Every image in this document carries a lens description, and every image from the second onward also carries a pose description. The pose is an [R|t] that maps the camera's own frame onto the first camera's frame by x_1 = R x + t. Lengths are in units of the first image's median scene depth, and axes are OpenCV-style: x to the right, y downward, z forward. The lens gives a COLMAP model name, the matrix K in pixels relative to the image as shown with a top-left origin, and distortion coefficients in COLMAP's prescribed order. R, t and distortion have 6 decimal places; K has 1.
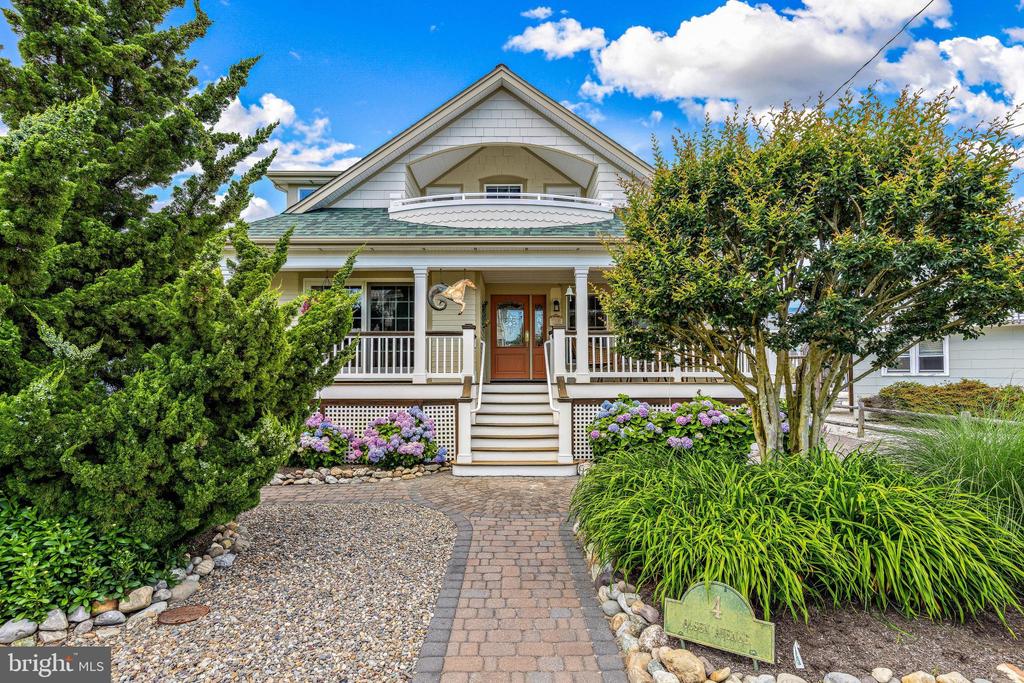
lens RADIAL K [[550.0, 0, 512.0], [0, 550.0, 341.5], [0, 0, 1]] dist [0.001433, 0.000047]
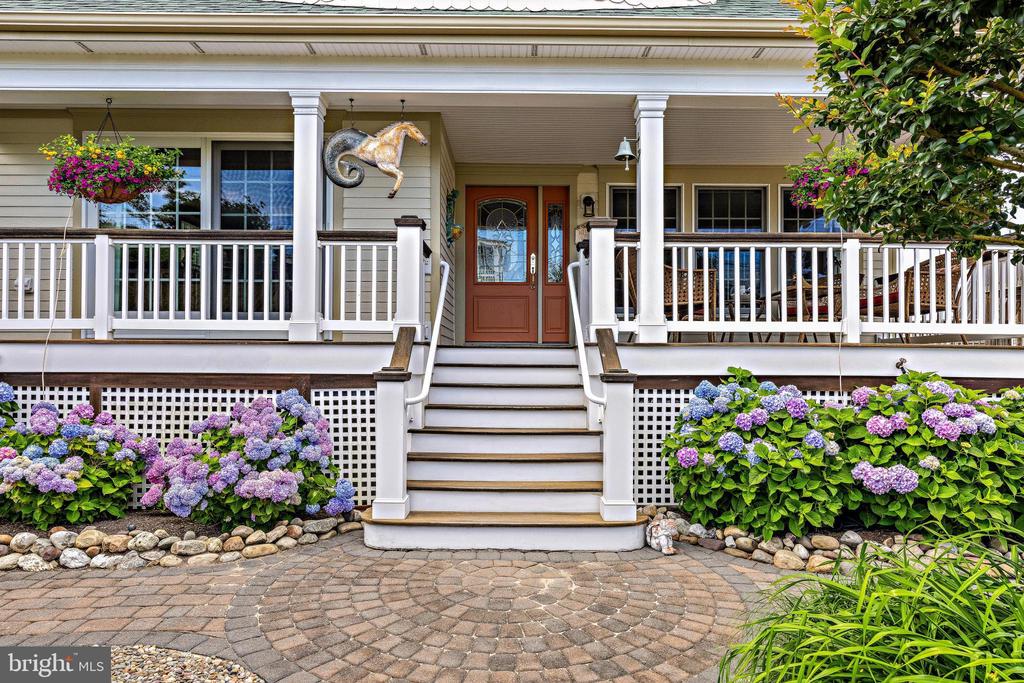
lens RADIAL K [[684.3, 0, 512.0], [0, 684.3, 341.5], [0, 0, 1]] dist [0.000000, 0.000708]
pose [[0.999969, 0.007820, -0.000594, 0.010175], [-0.007793, 0.999273, 0.037308, 0.055124], [0.000885, -0.037302, 0.999304, 0.434048]]
